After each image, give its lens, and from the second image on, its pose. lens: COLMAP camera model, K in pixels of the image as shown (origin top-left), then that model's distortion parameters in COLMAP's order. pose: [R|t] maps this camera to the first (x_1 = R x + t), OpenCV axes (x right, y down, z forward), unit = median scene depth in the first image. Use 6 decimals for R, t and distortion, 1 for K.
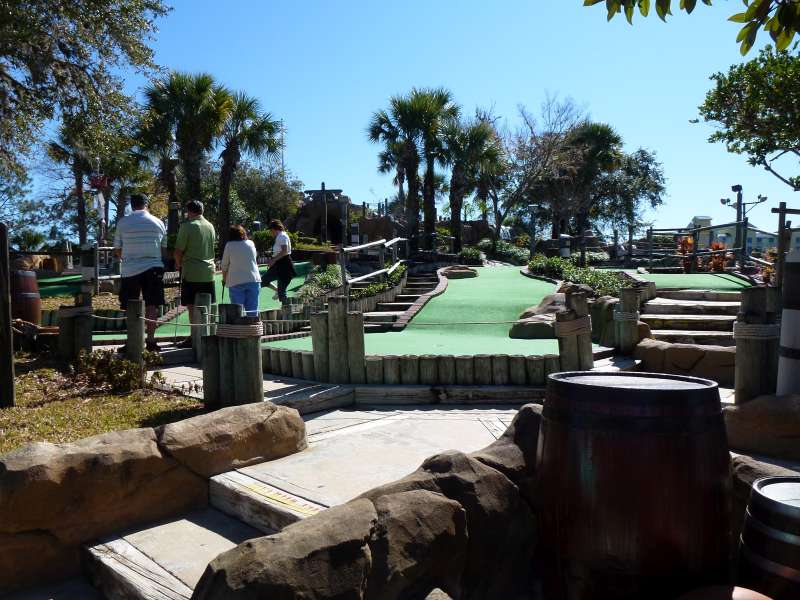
lens RADIAL K [[591.9, 0, 404.2], [0, 591.9, 303.5], [0, 0, 1]] dist [-0.060757, 0.027745]
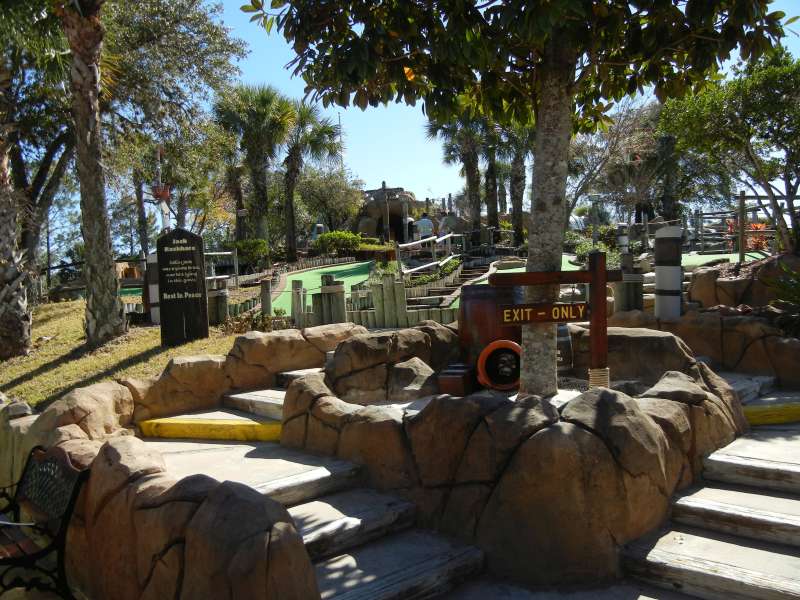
lens RADIAL K [[702.7, 0, 394.7], [0, 702.7, 298.6], [0, 0, 1]] dist [-0.010124, -0.001785]
pose [[0.990852, -0.034749, -0.130400, 0.032551], [0.032074, 0.999231, -0.022564, 0.021921], [0.131084, 0.018175, 0.991205, -0.192538]]
